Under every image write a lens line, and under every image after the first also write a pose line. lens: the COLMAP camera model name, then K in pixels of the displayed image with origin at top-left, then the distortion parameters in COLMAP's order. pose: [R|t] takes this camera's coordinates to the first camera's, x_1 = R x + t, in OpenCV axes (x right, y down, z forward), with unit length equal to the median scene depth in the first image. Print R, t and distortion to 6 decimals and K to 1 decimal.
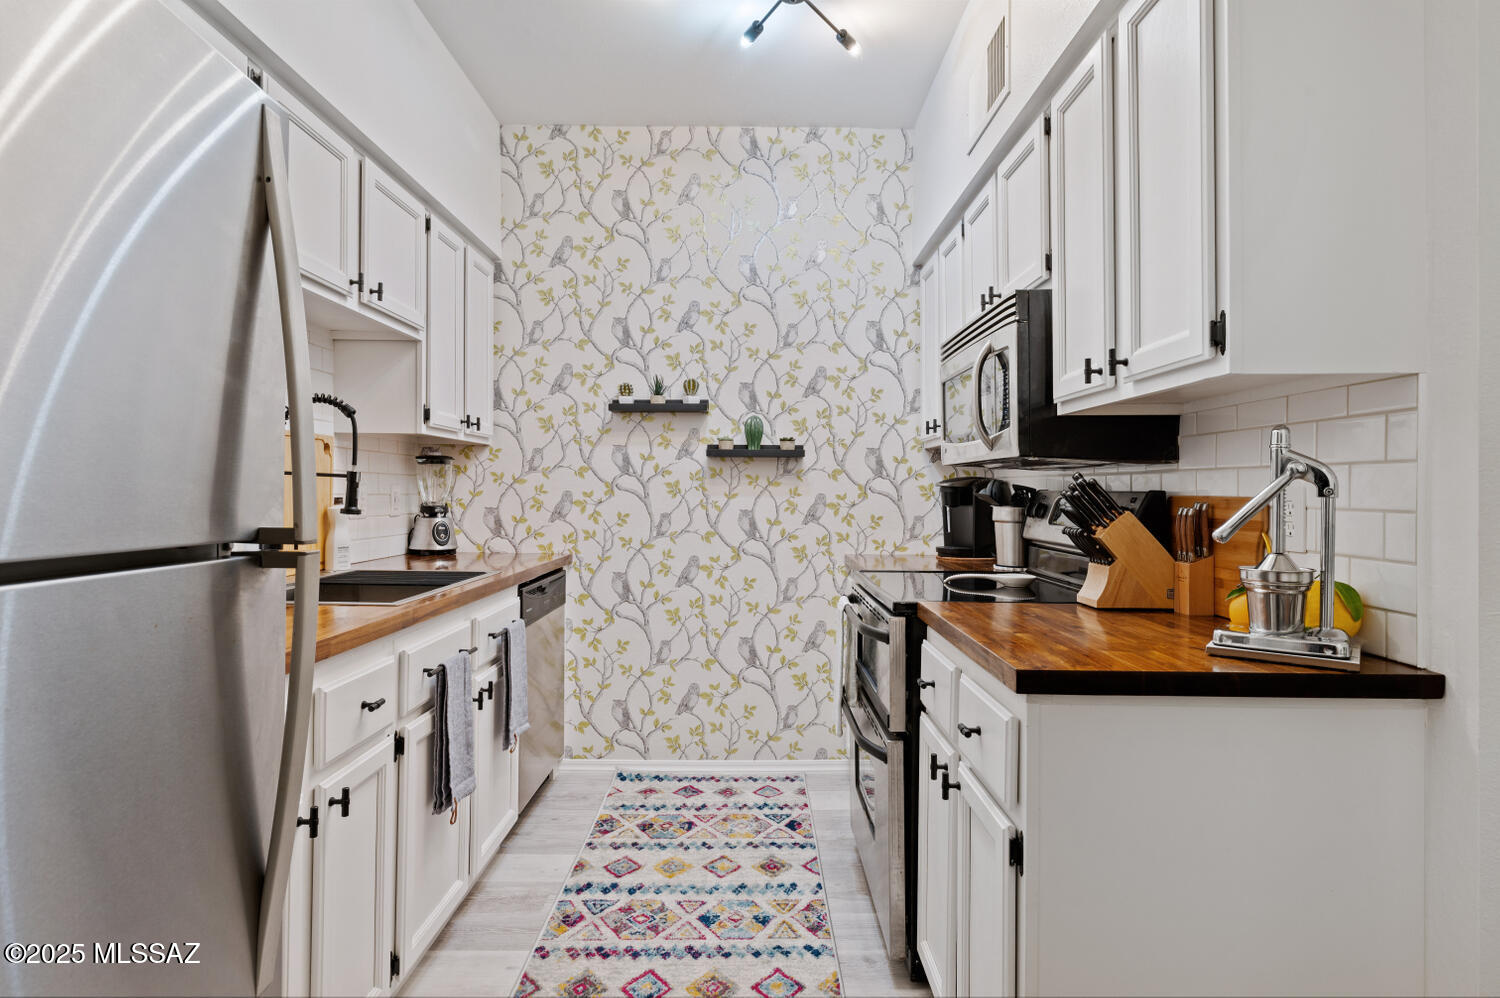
lens RADIAL K [[804.3, 0, 748.8], [0, 804.3, 490.6], [0, 0, 1]] dist [0.000484, 0.000247]
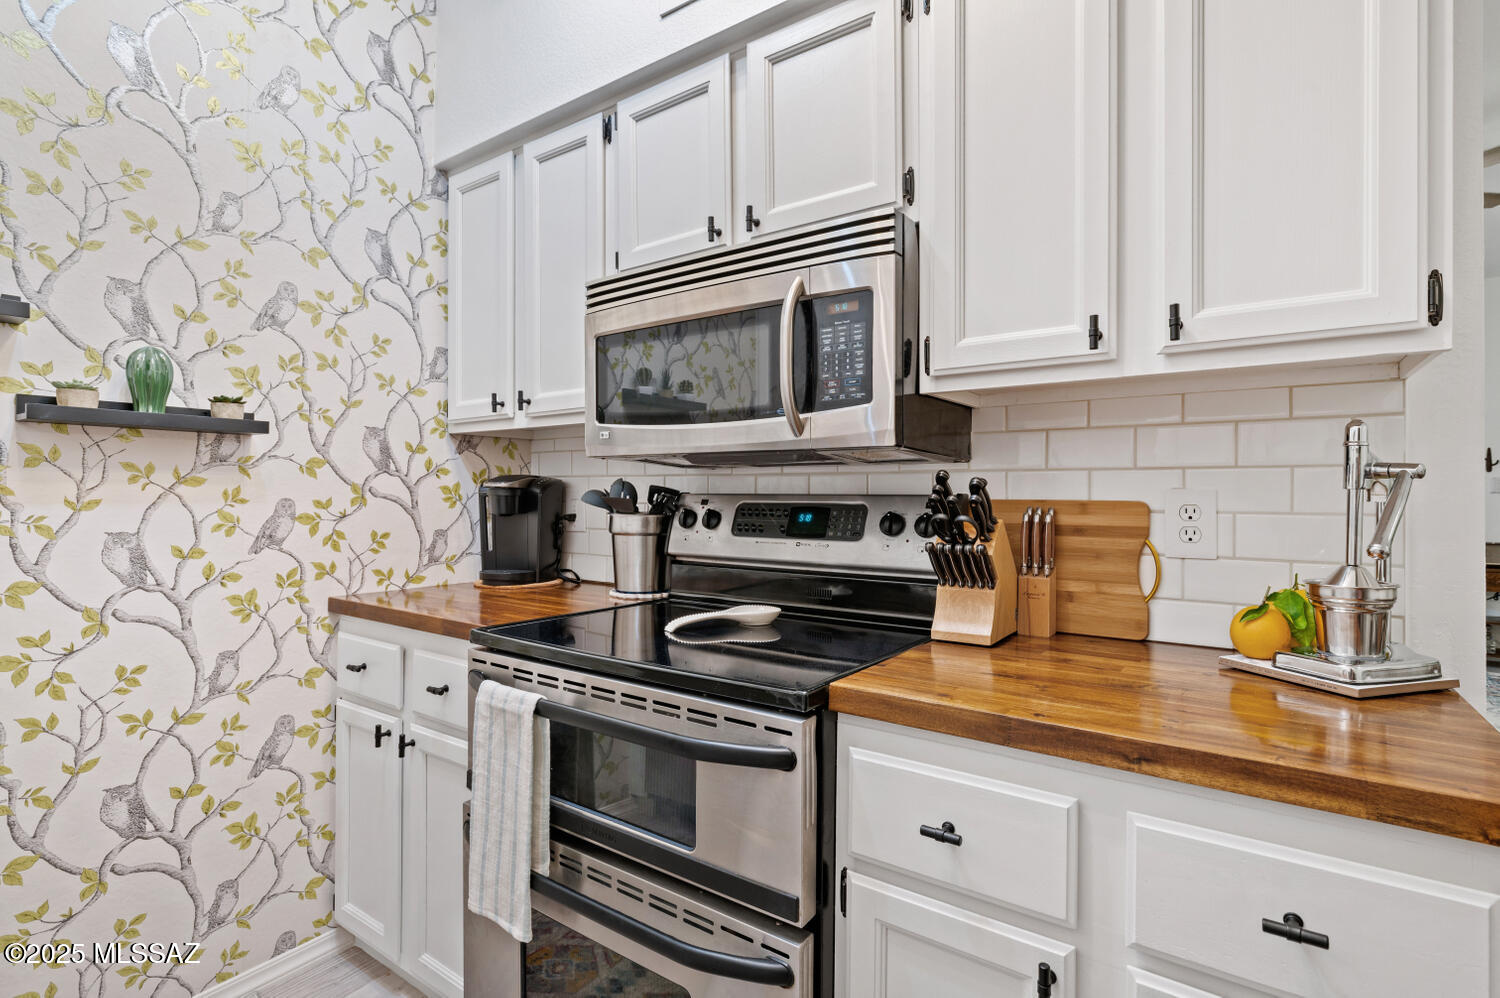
lens RADIAL K [[725.2, 0, 752.4], [0, 725.2, 489.7], [0, 0, 1]] dist [-0.000680, 0.000196]
pose [[0.581320, 0.002538, 0.813671, -0.143252], [0.000240, 0.999995, -0.003291, -0.000967], [-0.813675, 0.002108, 0.581316, 0.416117]]
